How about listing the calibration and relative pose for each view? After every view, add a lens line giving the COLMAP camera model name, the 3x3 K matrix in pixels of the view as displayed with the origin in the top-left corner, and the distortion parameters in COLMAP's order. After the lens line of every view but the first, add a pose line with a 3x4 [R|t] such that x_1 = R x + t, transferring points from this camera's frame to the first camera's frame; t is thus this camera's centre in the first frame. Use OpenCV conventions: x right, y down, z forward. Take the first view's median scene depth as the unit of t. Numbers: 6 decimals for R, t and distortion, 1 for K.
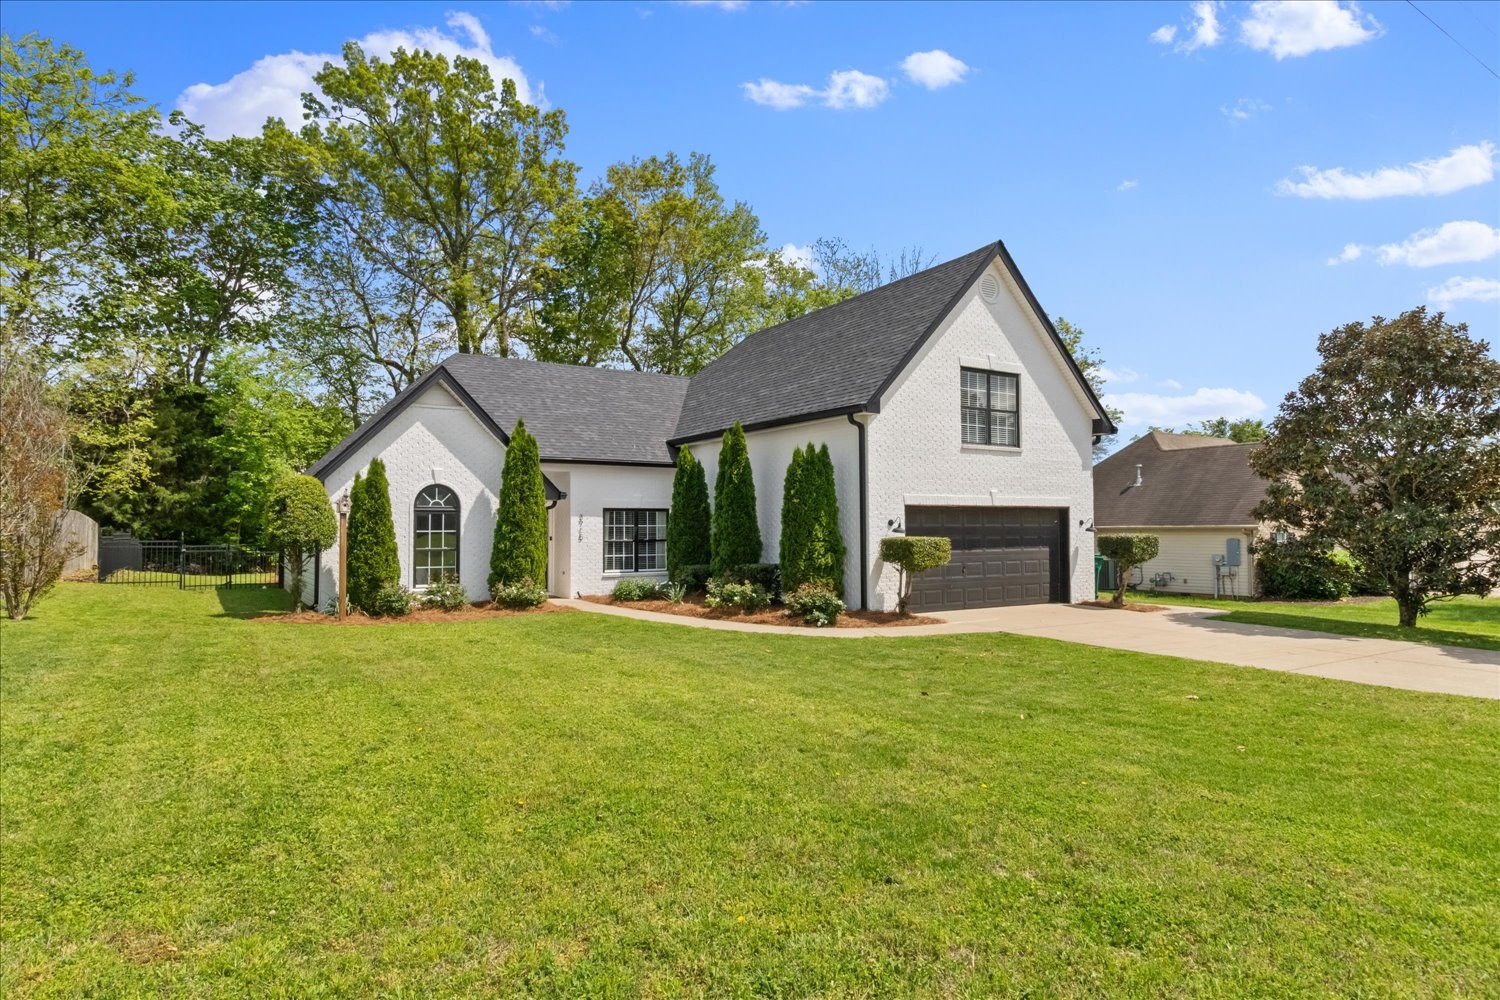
lens RADIAL K [[841.1, 0, 750.0], [0, 841.1, 500.0], [0, 0, 1]] dist [0.003472, -0.000552]
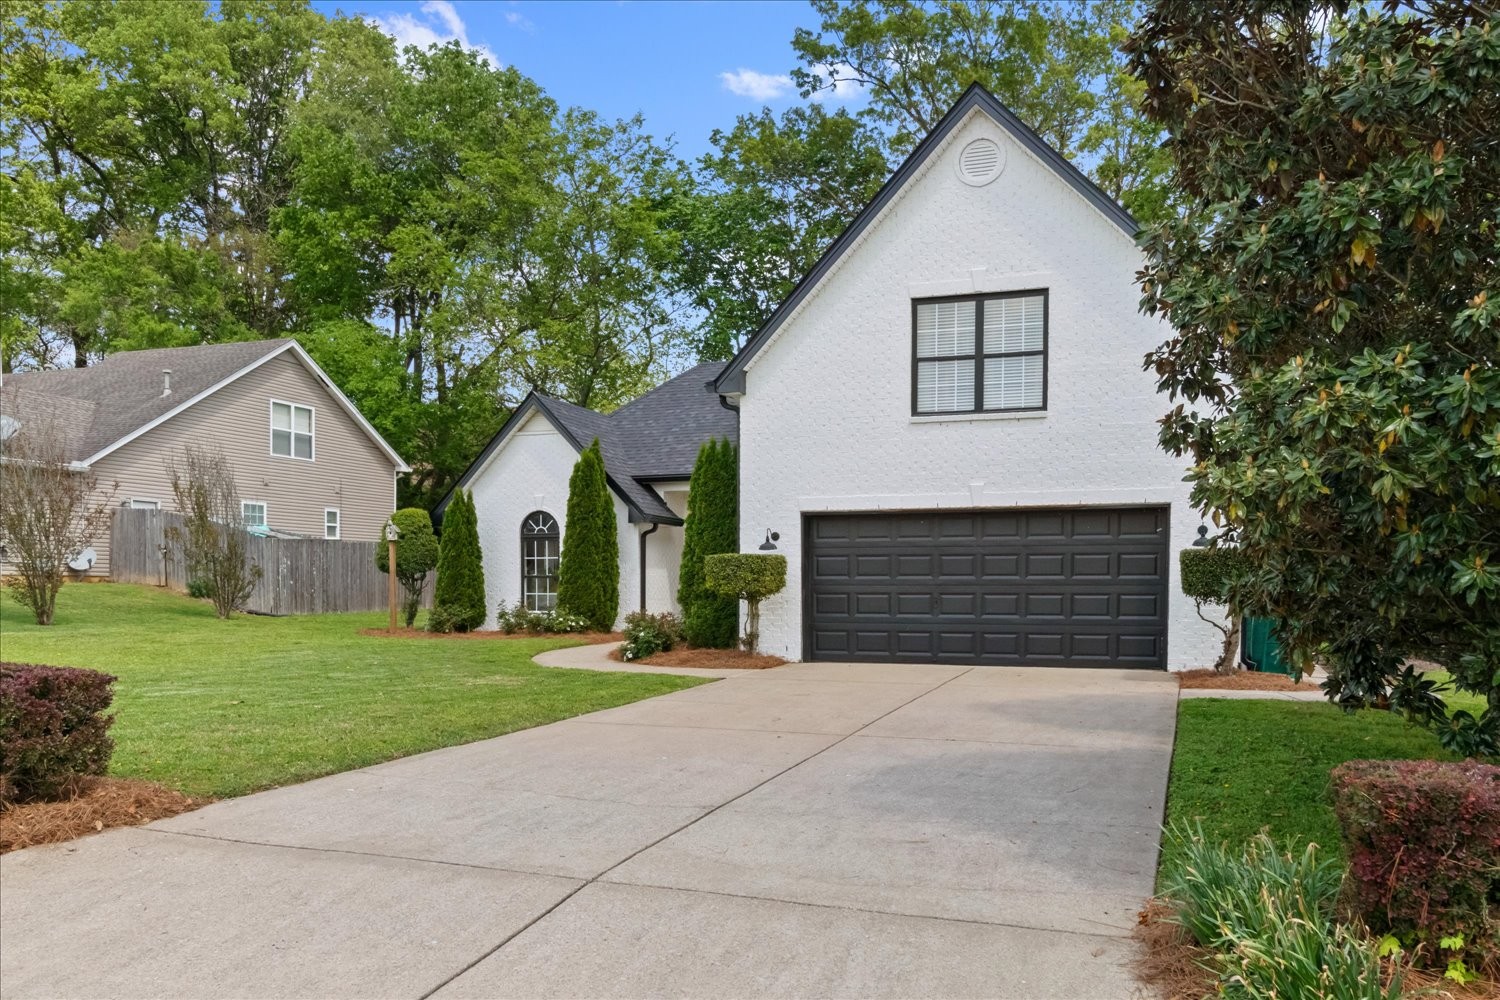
lens RADIAL K [[1232.2, 0, 772.0], [0, 1232.2, 625.5], [0, 0, 1]] dist [0.011814, 0.004019]
pose [[0.629720, 0.029382, -0.776266, 0.913918], [0.023217, 0.998126, 0.056614, 0.039595], [0.776475, -0.053674, 0.627858, 0.280817]]
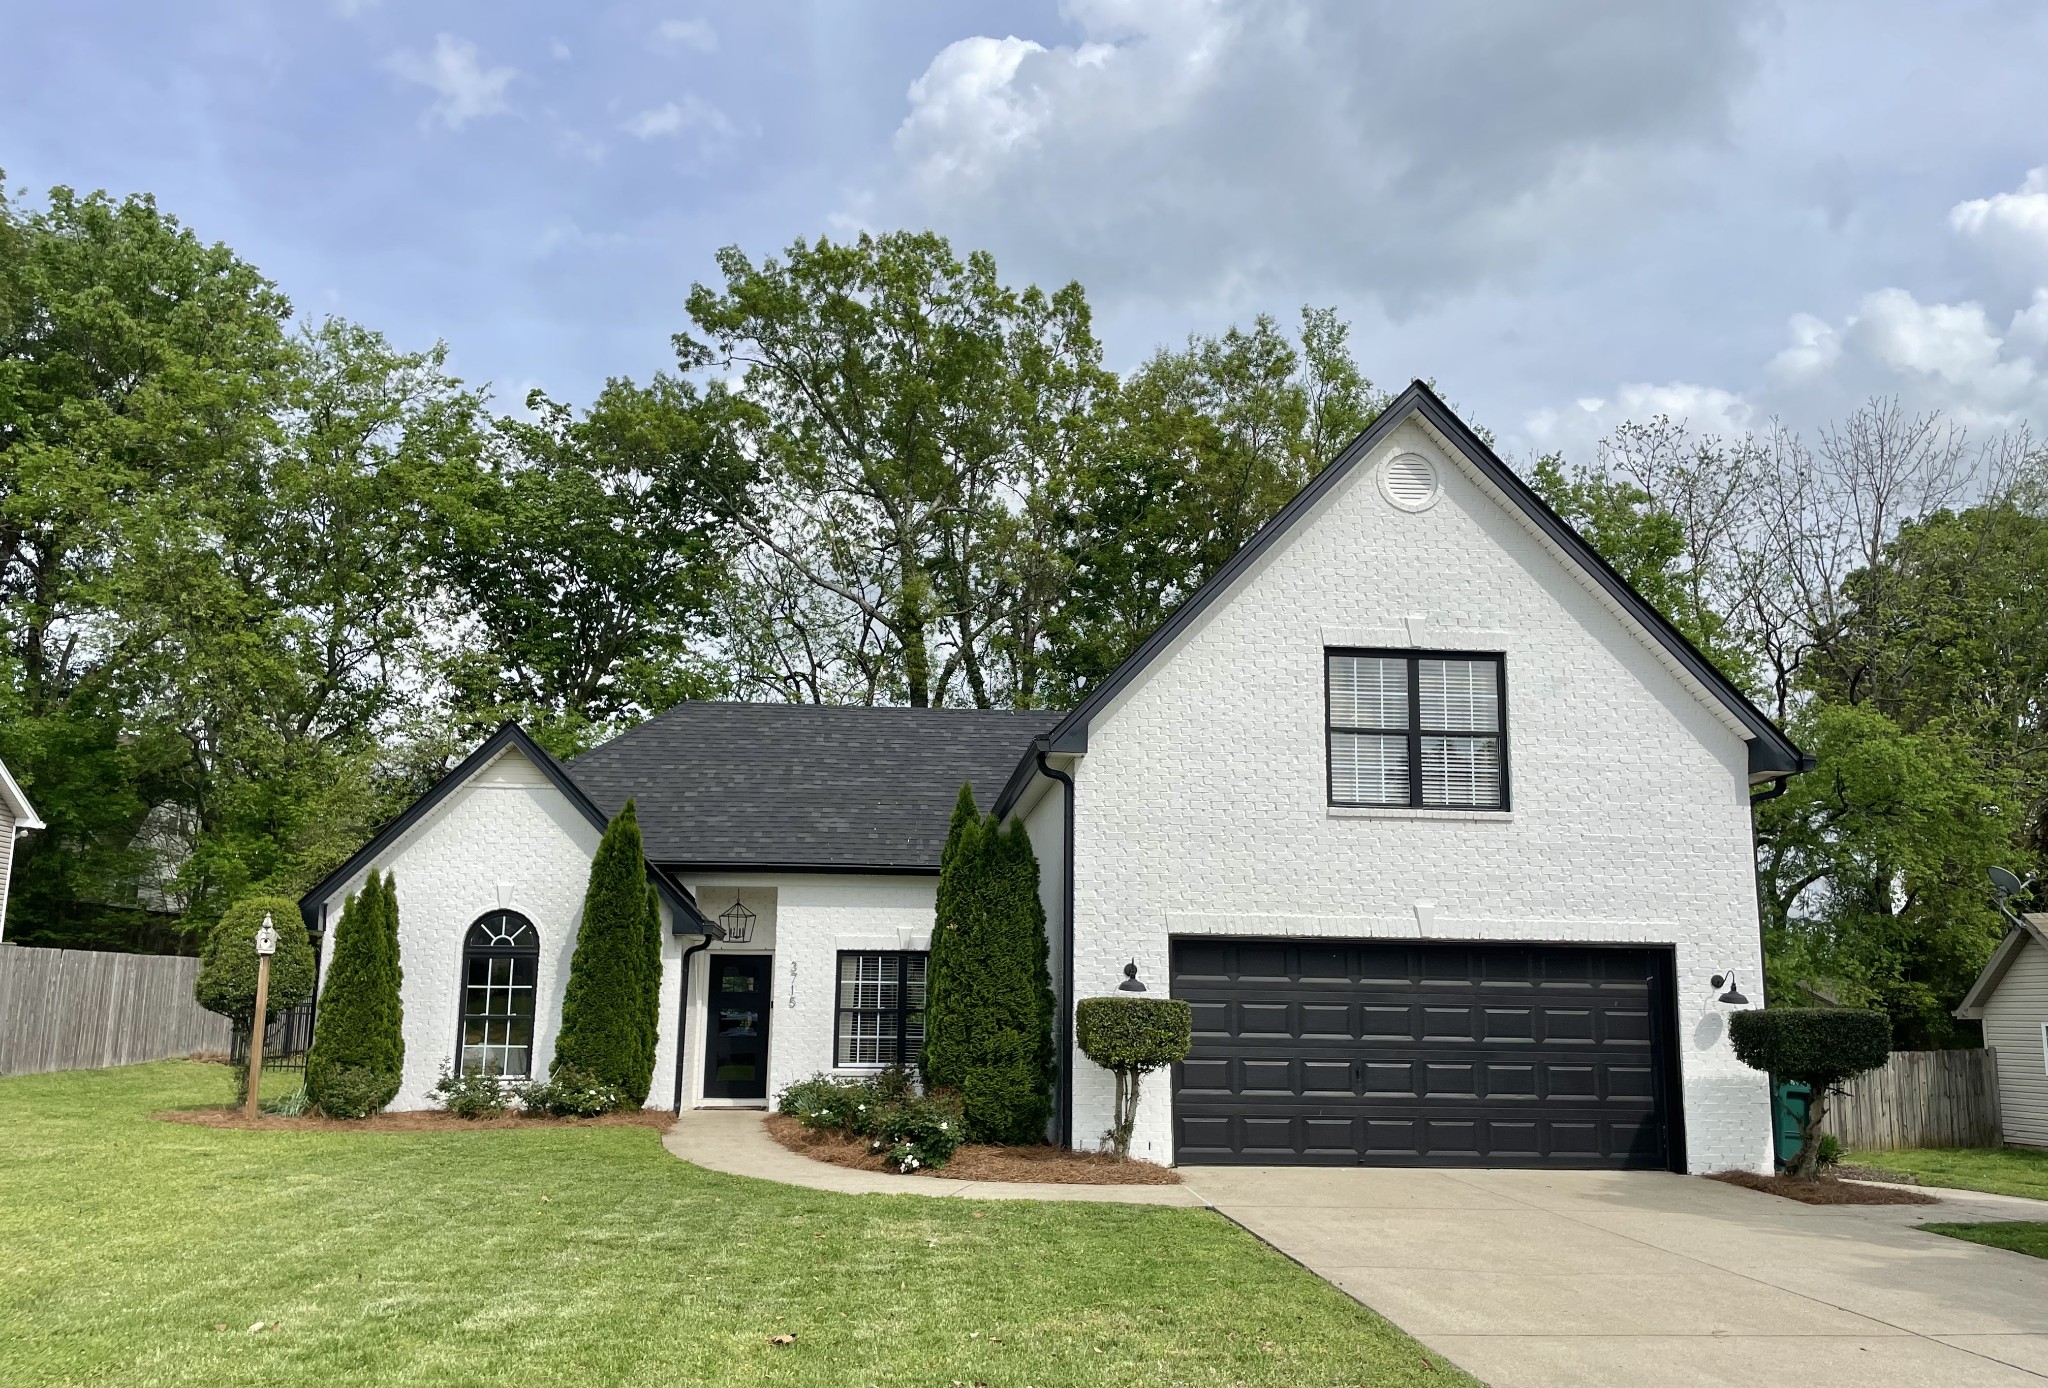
lens RADIAL K [[1527.4, 0, 1033.1], [0, 1527.4, 773.7], [0, 0, 1]] dist [0.093615, -0.113542]
pose [[0.897208, -0.053661, -0.438337, 0.465628], [0.000054, 0.992603, -0.121406, 0.019365], [0.441609, 0.108903, 0.890574, 0.147254]]
